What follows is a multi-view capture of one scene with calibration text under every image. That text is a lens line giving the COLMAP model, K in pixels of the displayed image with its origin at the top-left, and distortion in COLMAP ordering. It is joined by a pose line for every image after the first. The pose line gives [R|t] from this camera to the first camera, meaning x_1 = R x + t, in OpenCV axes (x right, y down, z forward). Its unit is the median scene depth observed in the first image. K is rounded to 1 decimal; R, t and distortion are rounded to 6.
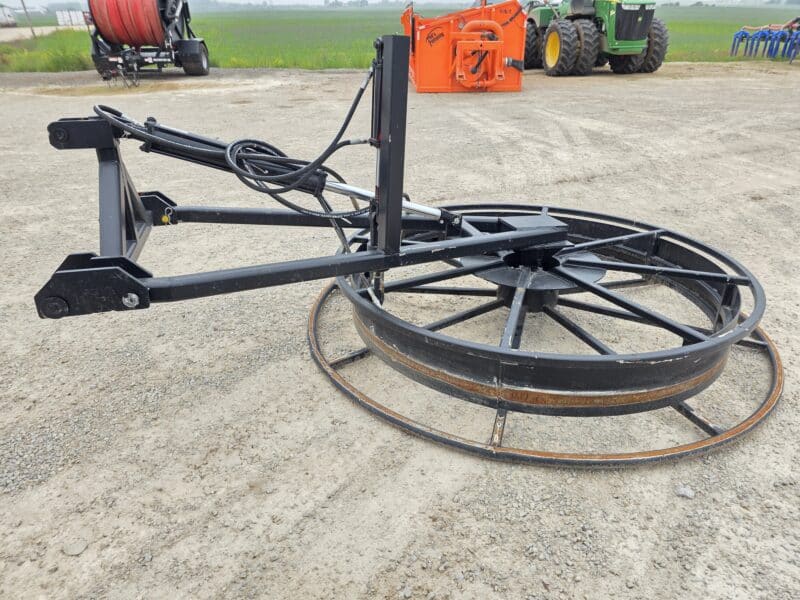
lens RADIAL K [[532.8, 0, 400.0], [0, 532.8, 300.0], [0, 0, 1]] dist [0.058003, -0.060435]
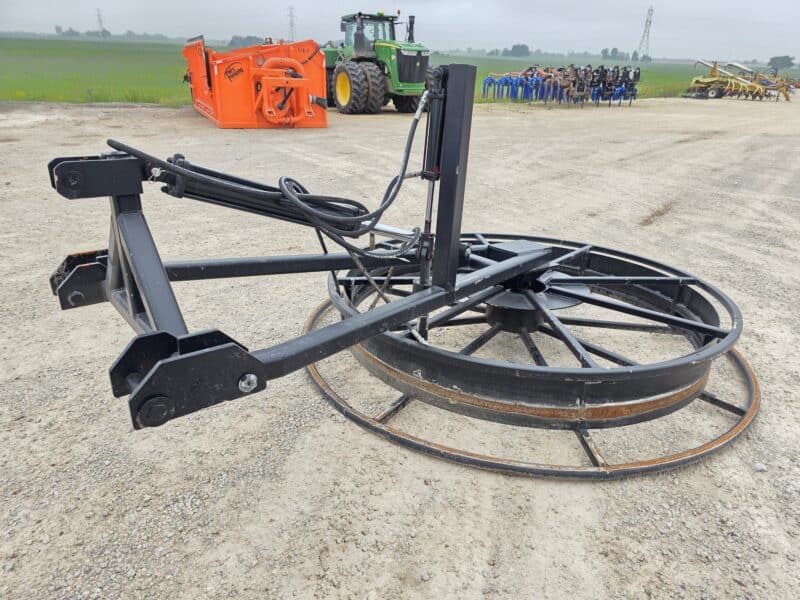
lens RADIAL K [[538.1, 0, 395.8], [0, 538.1, 305.0], [0, 0, 1]] dist [0.050198, -0.054333]
pose [[0.923074, -0.121255, 0.365009, -0.150606], [0.141175, 0.989581, -0.028281, -0.015490], [-0.357777, 0.077636, 0.930574, 0.049002]]
